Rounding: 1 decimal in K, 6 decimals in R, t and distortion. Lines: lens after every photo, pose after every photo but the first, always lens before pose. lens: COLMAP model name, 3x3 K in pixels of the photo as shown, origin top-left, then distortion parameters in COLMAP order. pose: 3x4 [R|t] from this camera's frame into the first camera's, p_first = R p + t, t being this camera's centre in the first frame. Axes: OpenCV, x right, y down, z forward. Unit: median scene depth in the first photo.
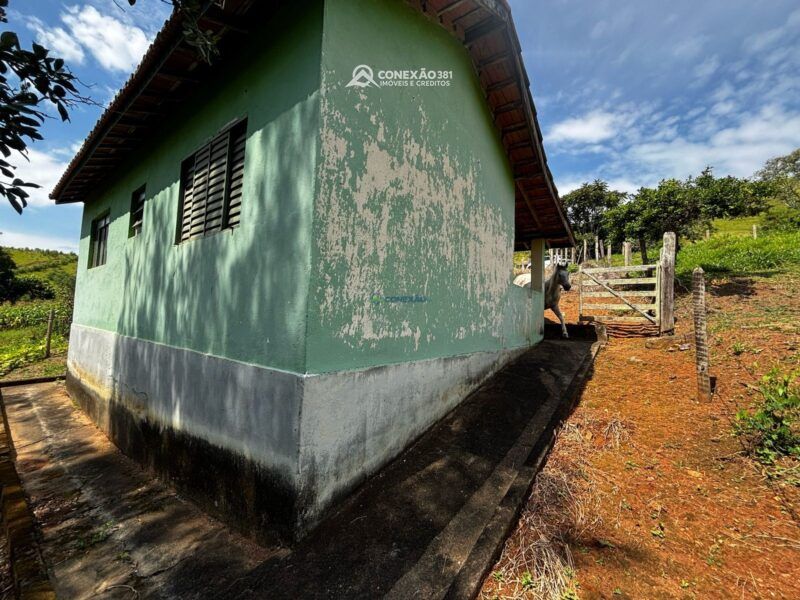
lens RADIAL K [[325.0, 0, 398.6], [0, 325.0, 301.7], [0, 0, 1]] dist [0.002203, -0.000205]
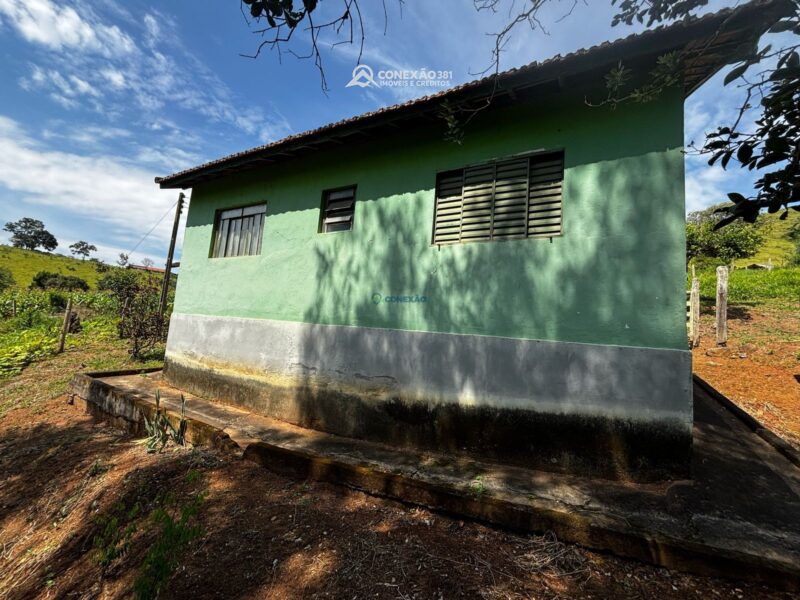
lens RADIAL K [[328.8, 0, 400.8], [0, 328.8, 282.6], [0, 0, 1]] dist [0.000165, -0.000040]
pose [[0.987017, 0.067471, 0.145757, -1.139553], [-0.053858, 0.993981, -0.095404, 0.080045], [-0.151317, 0.086316, 0.984710, -0.170939]]
